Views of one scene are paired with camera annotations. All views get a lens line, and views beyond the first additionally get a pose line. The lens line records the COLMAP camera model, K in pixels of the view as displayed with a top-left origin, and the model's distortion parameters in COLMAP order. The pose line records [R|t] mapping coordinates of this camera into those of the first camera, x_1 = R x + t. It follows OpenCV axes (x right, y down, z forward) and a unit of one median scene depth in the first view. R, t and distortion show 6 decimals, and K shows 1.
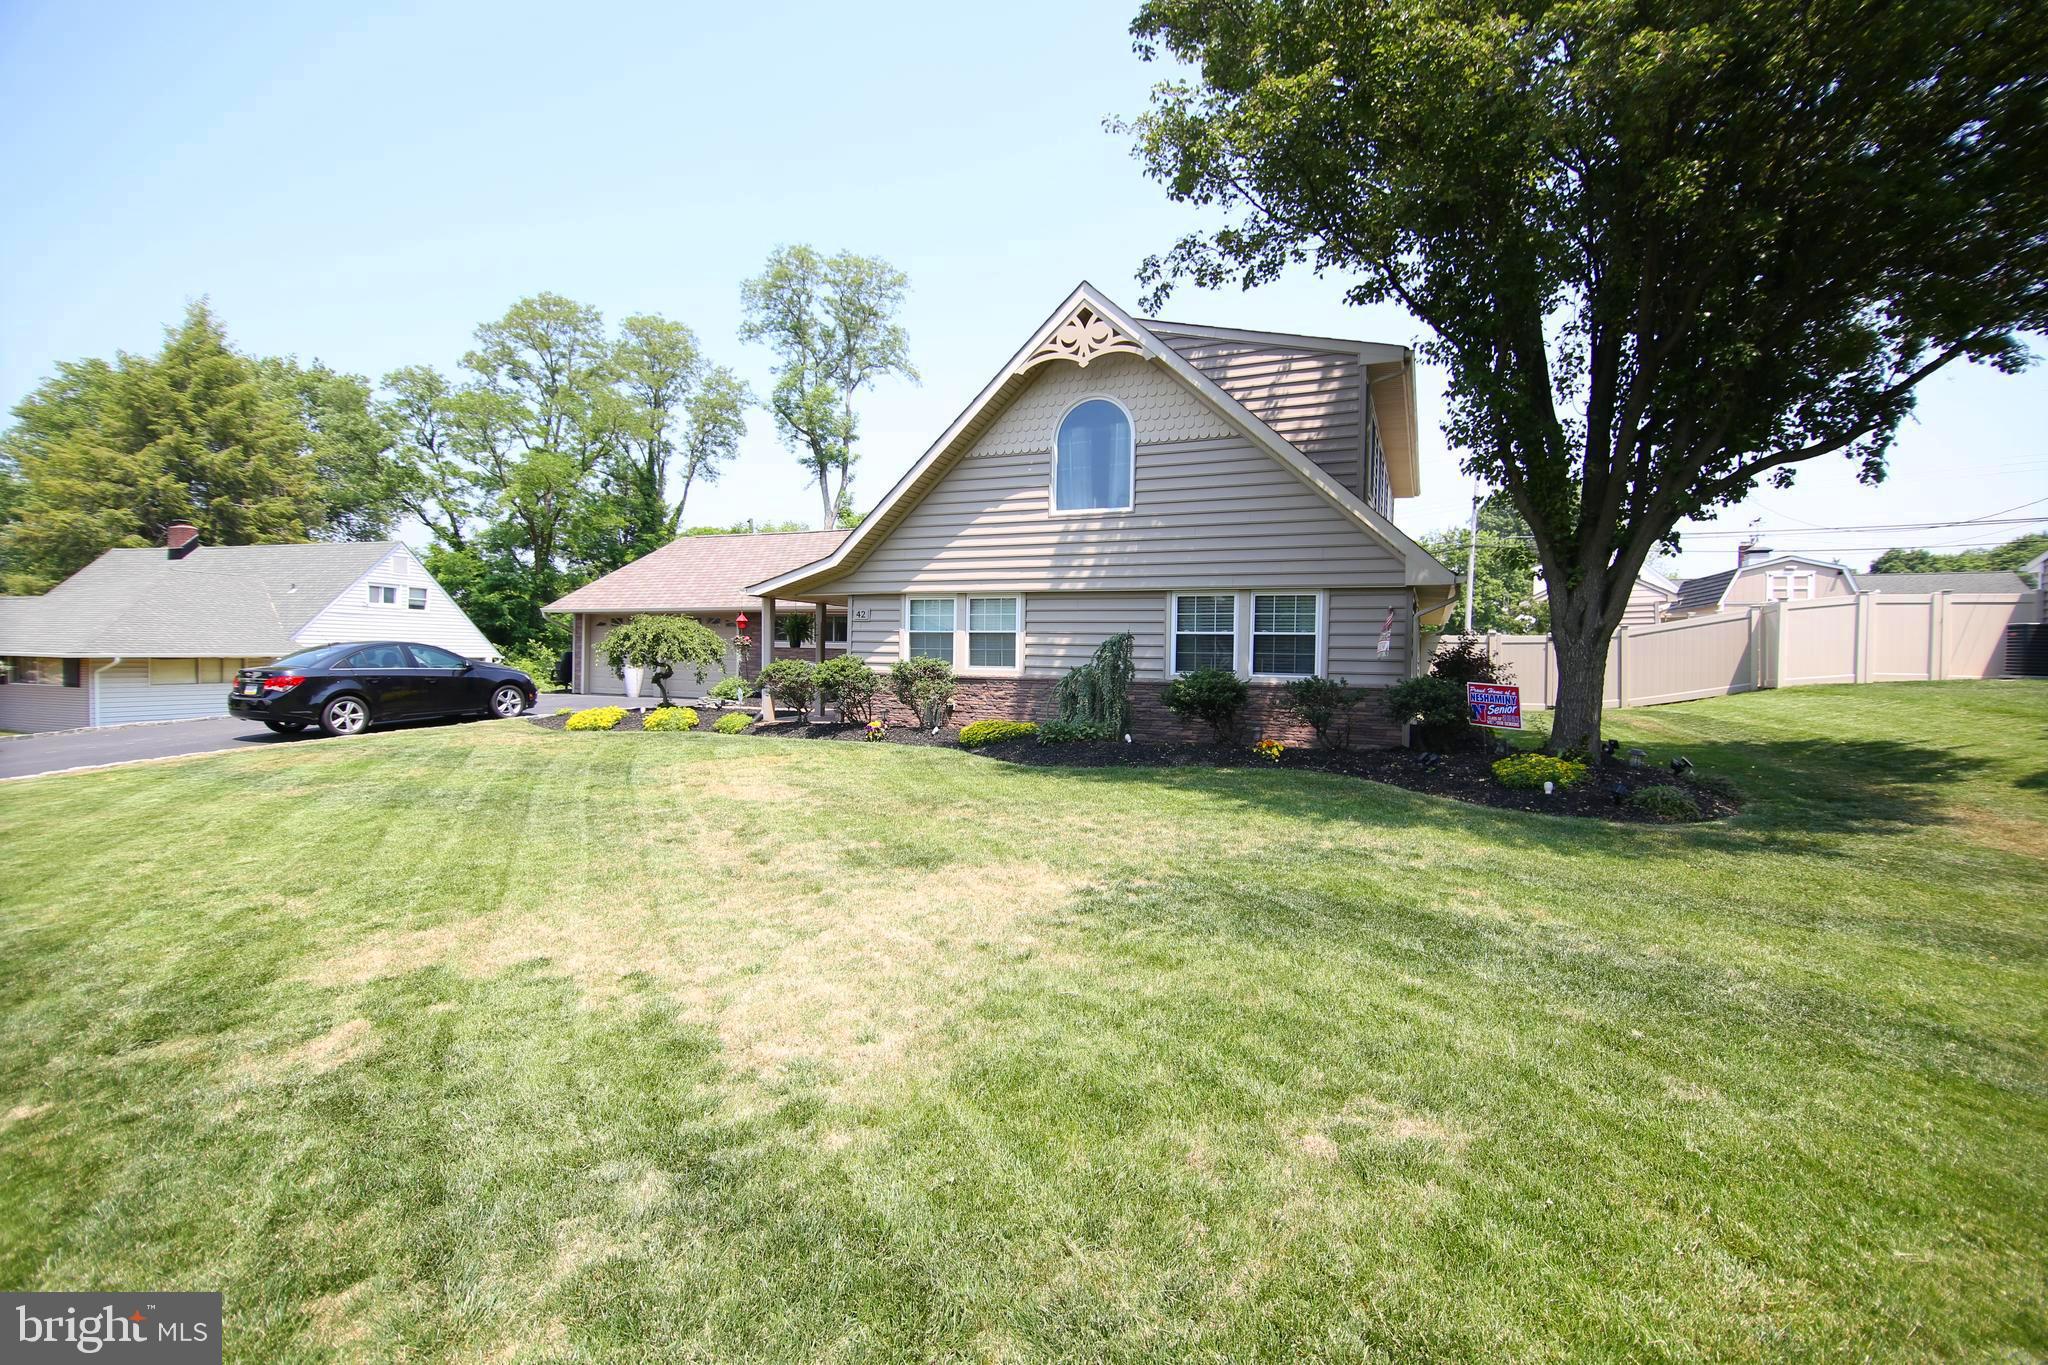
lens RADIAL K [[914.0, 0, 1025.3], [0, 914.0, 673.7], [0, 0, 1]] dist [-0.003485, -0.009263]
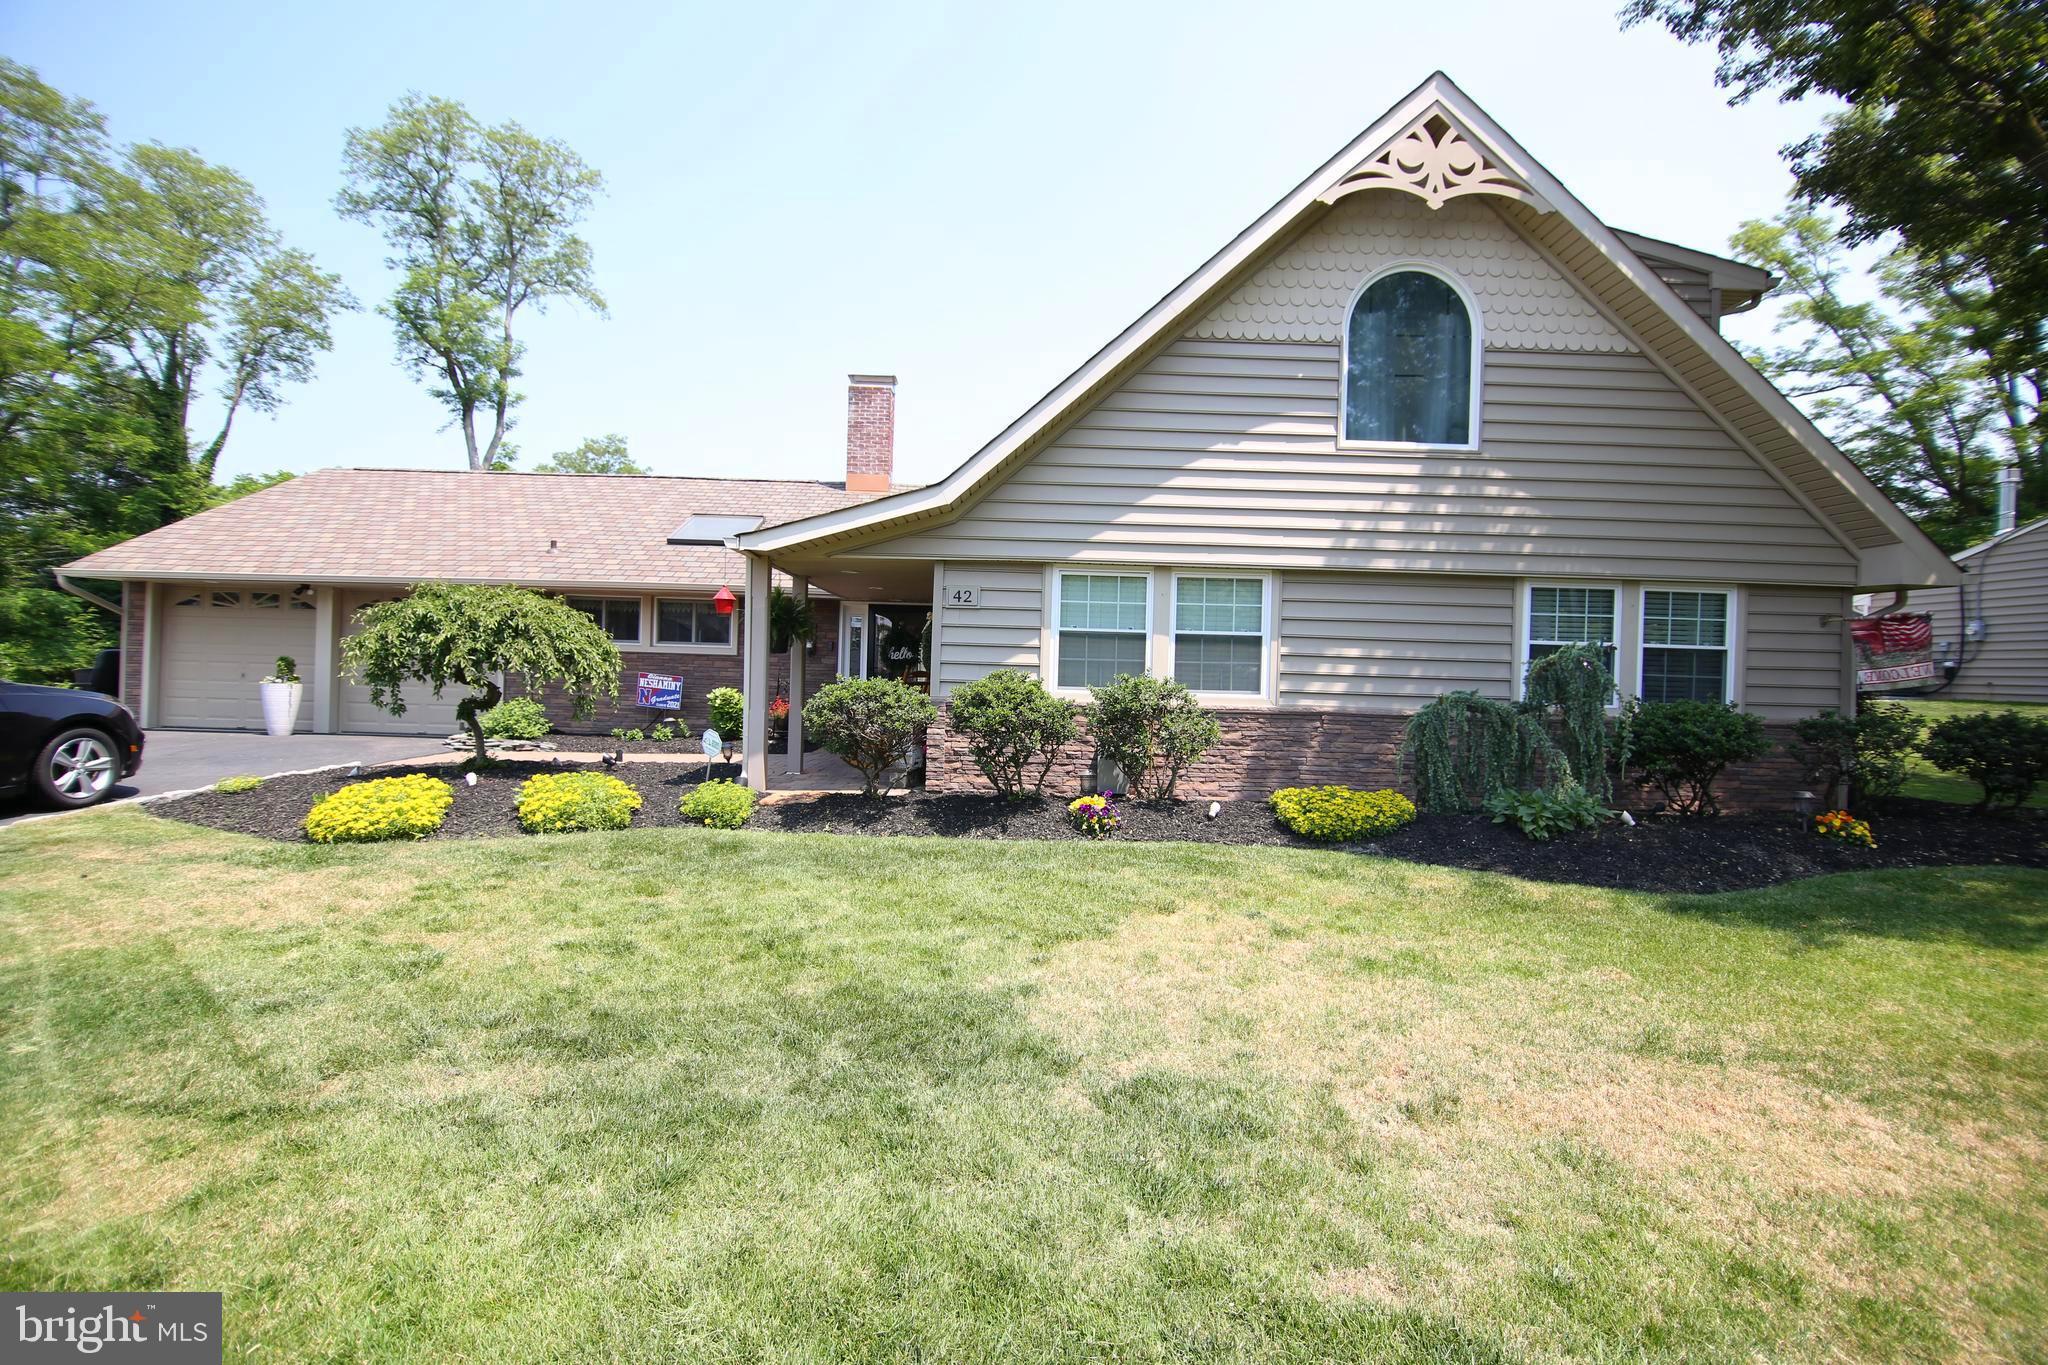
lens RADIAL K [[914.0, 0, 1025.8], [0, 914.0, 669.7], [0, 0, 1]] dist [-0.003485, -0.009263]
pose [[0.909966, 0.010219, 0.414557, -0.383174], [-0.004452, 0.999879, -0.014875, -0.012023], [-0.414659, 0.011690, 0.909902, 0.485522]]
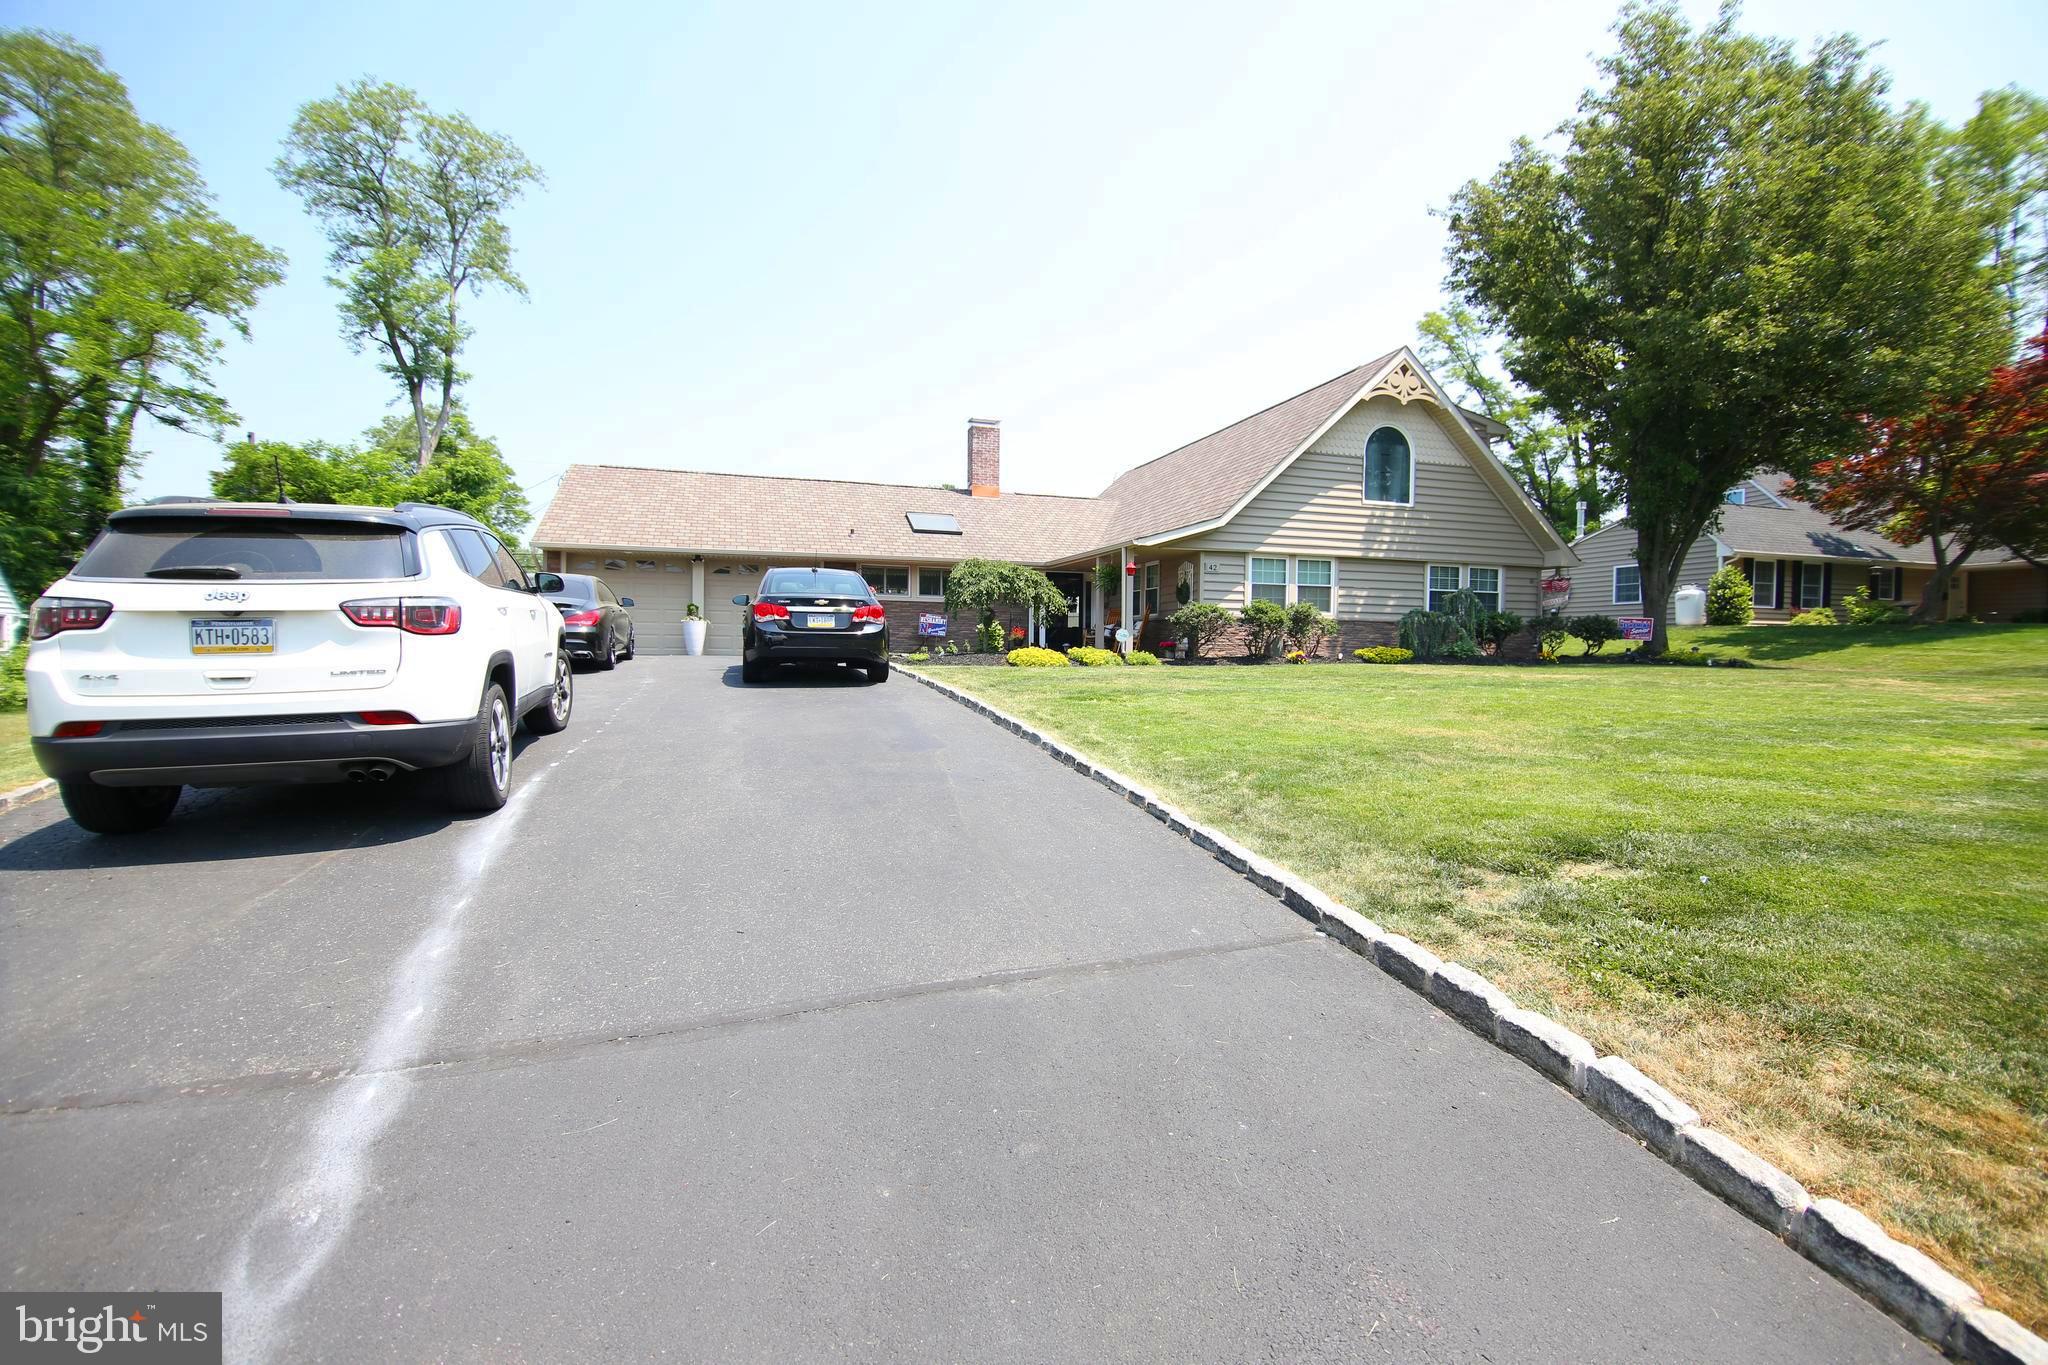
lens RADIAL K [[914.0, 0, 1019.0], [0, 914.0, 672.6], [0, 0, 1]] dist [-0.003485, -0.009263]
pose [[0.748614, -0.023967, 0.662573, -1.192541], [0.015085, 0.999703, 0.019118, 0.047268], [-0.662834, -0.004317, 0.748754, 0.274853]]
